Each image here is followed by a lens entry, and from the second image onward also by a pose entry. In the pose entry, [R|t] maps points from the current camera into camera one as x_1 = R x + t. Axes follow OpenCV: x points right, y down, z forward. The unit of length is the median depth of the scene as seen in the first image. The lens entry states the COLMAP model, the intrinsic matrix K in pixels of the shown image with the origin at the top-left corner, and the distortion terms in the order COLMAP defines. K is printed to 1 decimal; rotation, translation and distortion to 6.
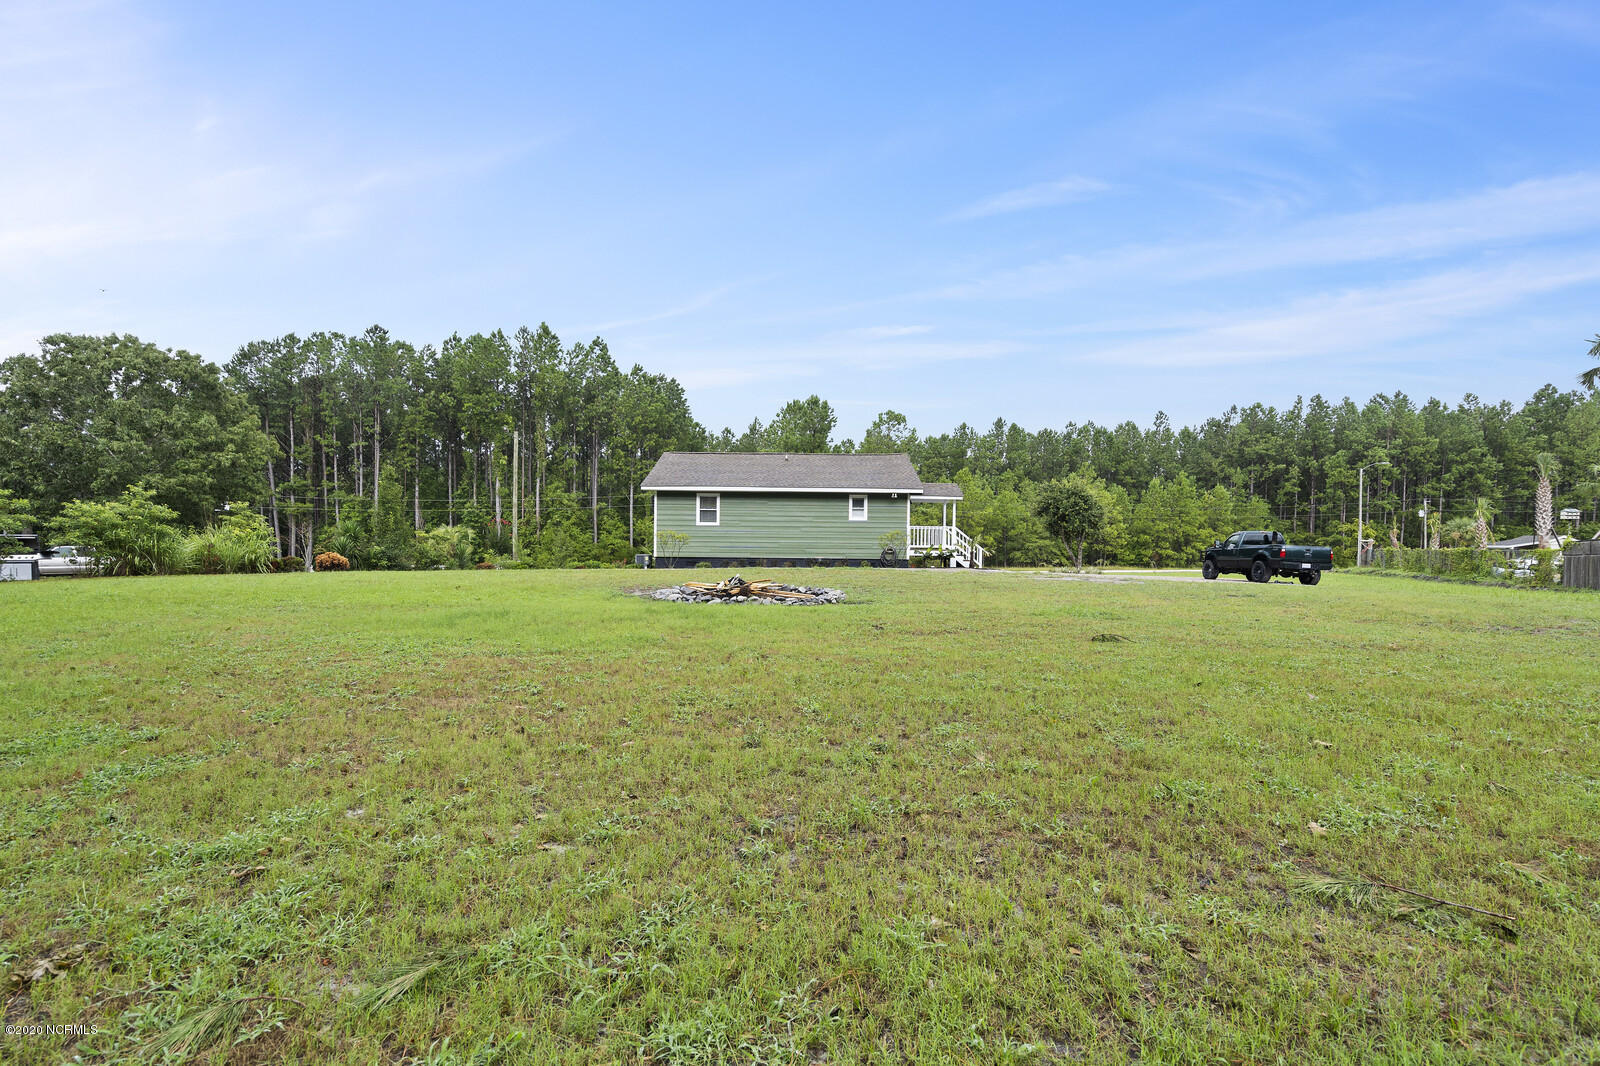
lens RADIAL K [[735.9, 0, 794.0], [0, 735.9, 545.4], [0, 0, 1]] dist [-0.006926, 0.003425]
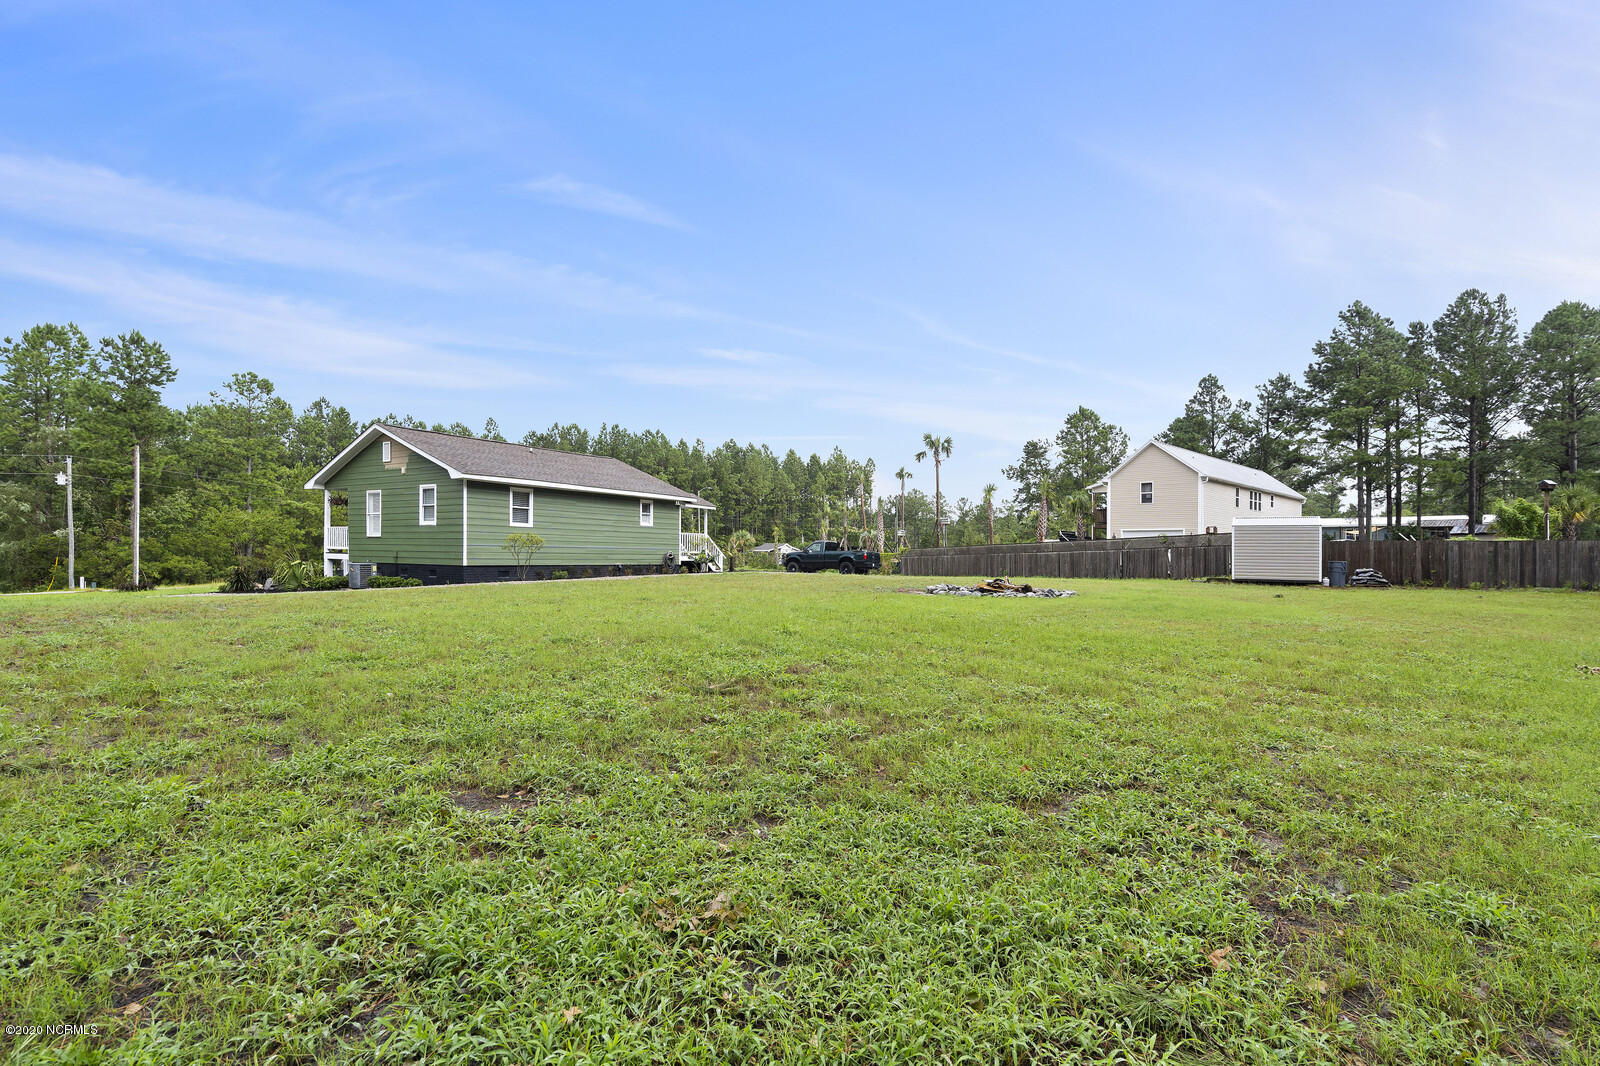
lens RADIAL K [[767.2, 0, 764.5], [0, 767.2, 550.7], [0, 0, 1]] dist [0.000621, 0.000153]
pose [[0.538763, -0.000731, 0.842457, -0.692021], [-0.004349, 0.999984, 0.003648, -0.005203], [-0.842446, -0.005629, 0.538751, 0.310737]]
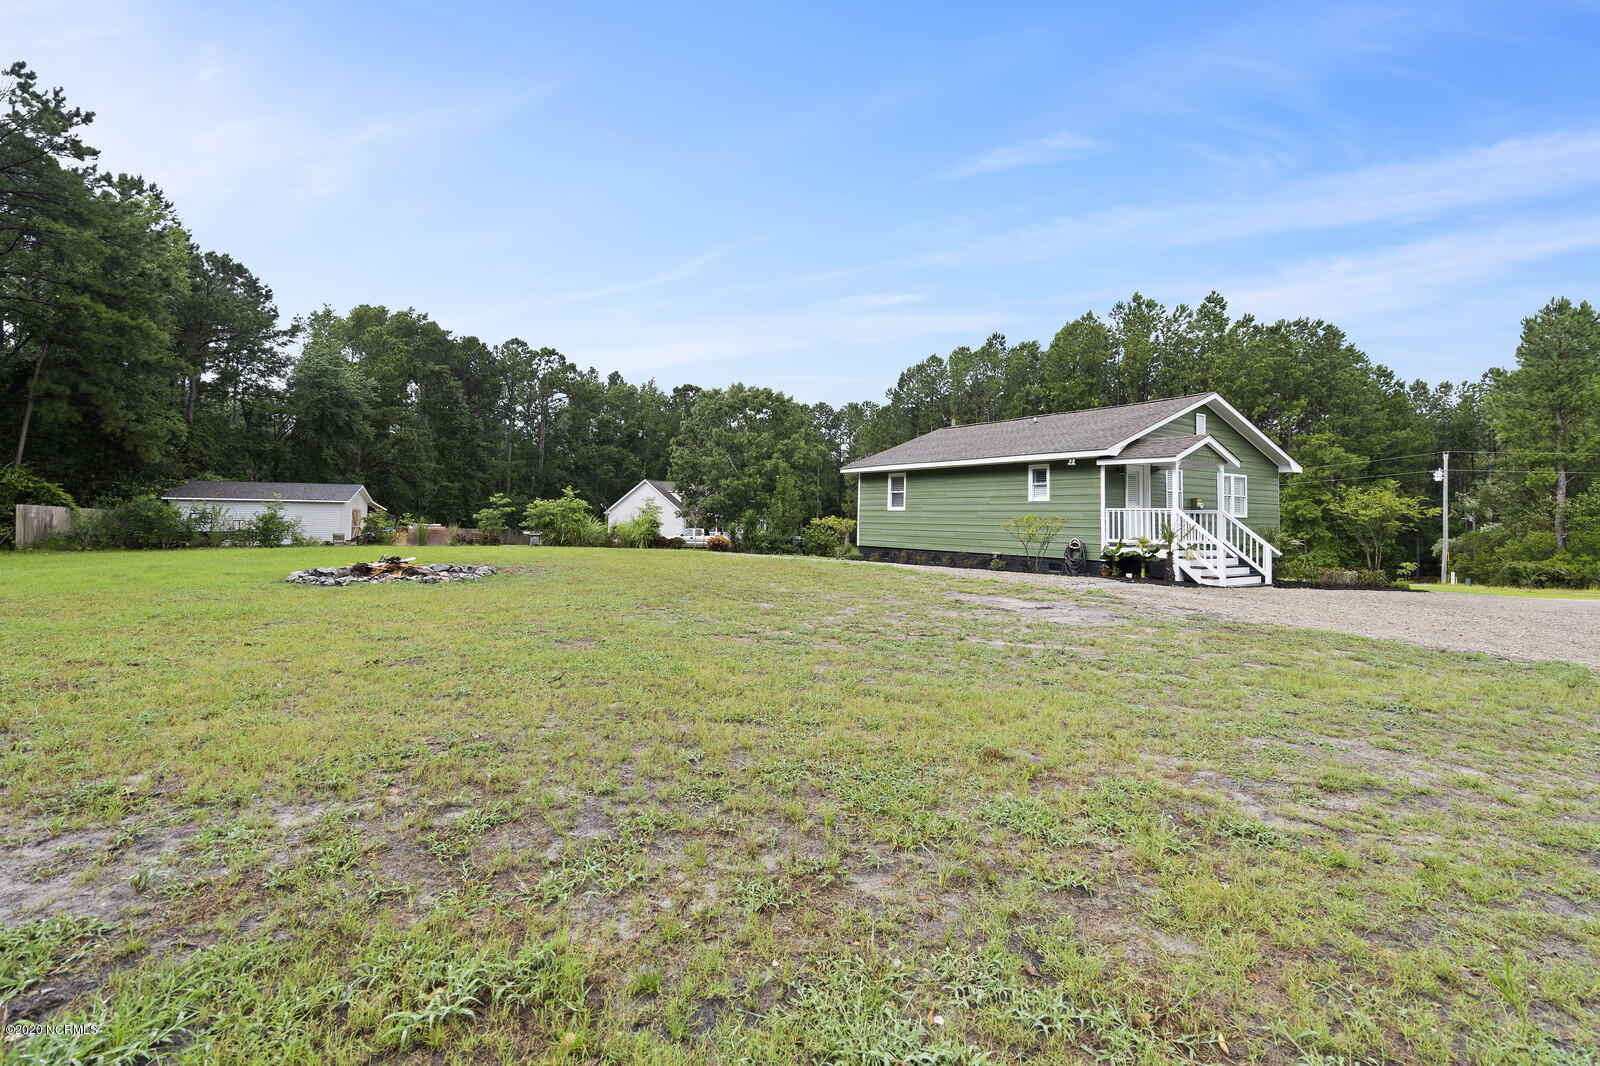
lens RADIAL K [[735.9, 0, 805.9], [0, 735.9, 524.0], [0, 0, 1]] dist [-0.006926, 0.003425]
pose [[0.562128, 0.005544, -0.827032, 0.529346], [-0.018626, 0.999809, -0.005958, -0.005082], [0.826840, 0.018753, 0.562124, 0.435412]]
